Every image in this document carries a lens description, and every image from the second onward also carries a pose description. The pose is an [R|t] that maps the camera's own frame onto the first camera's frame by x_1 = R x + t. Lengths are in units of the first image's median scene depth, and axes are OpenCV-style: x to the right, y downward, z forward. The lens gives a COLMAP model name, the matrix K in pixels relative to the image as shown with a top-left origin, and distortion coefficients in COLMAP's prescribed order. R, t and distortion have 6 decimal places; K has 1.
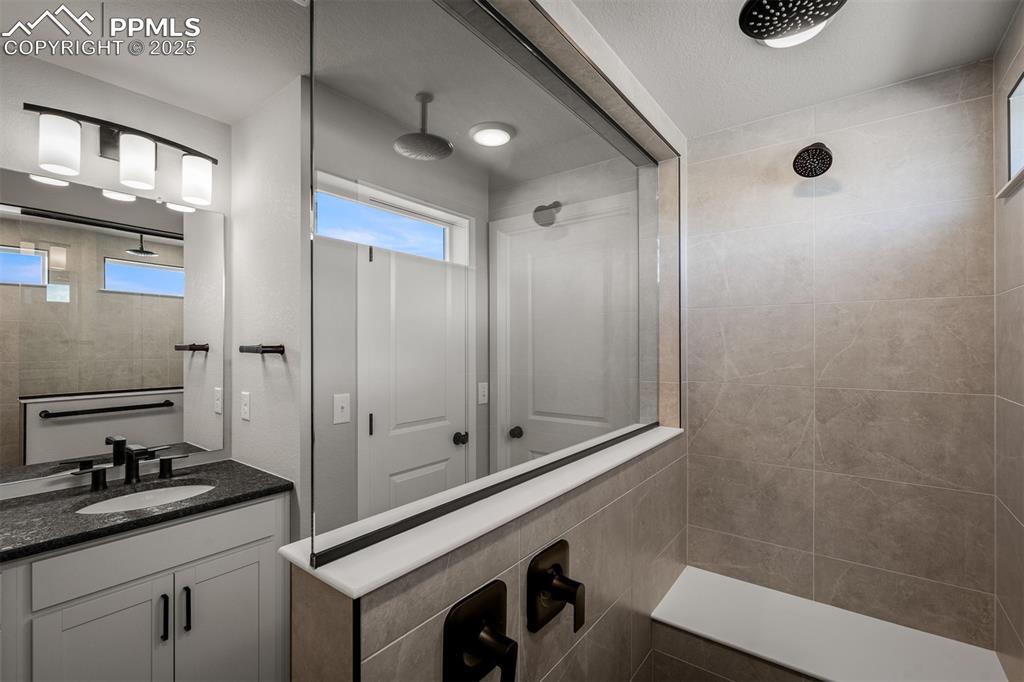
lens RADIAL K [[456.0, 0, 515.5], [0, 456.0, 342.1], [0, 0, 1]] dist [-0.014770, -0.001704]
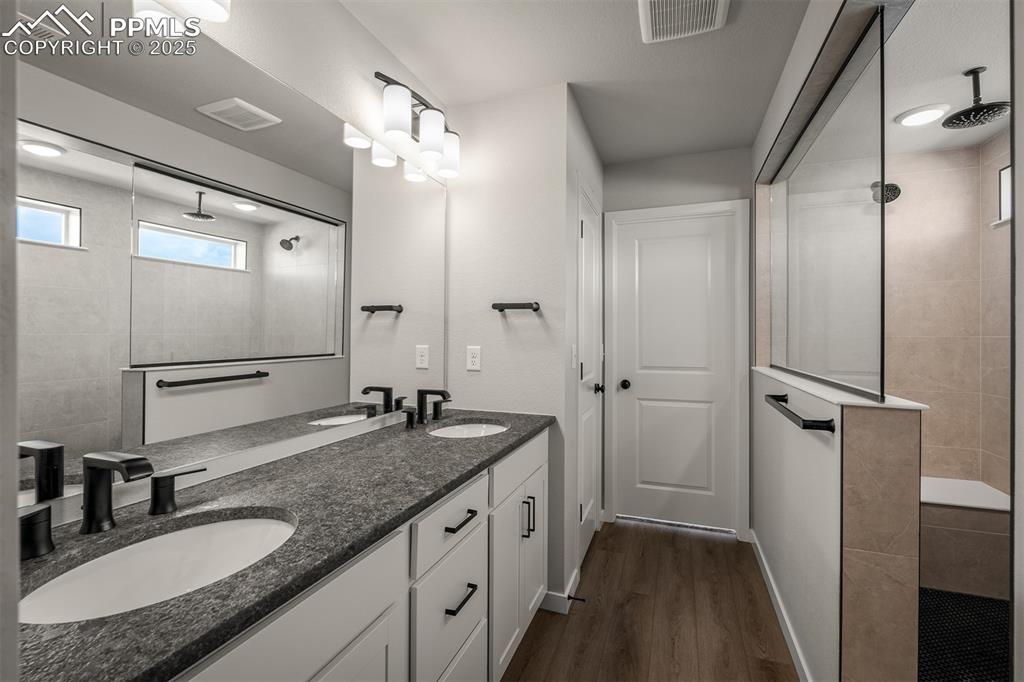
lens RADIAL K [[456.0, 0, 508.9], [0, 456.0, 341.8], [0, 0, 1]] dist [-0.014770, -0.001704]
pose [[0.961246, -0.000030, 0.275691, -0.796147], [-0.001857, 0.999977, 0.006583, 0.087283], [-0.275684, -0.006840, 0.961224, -0.123439]]
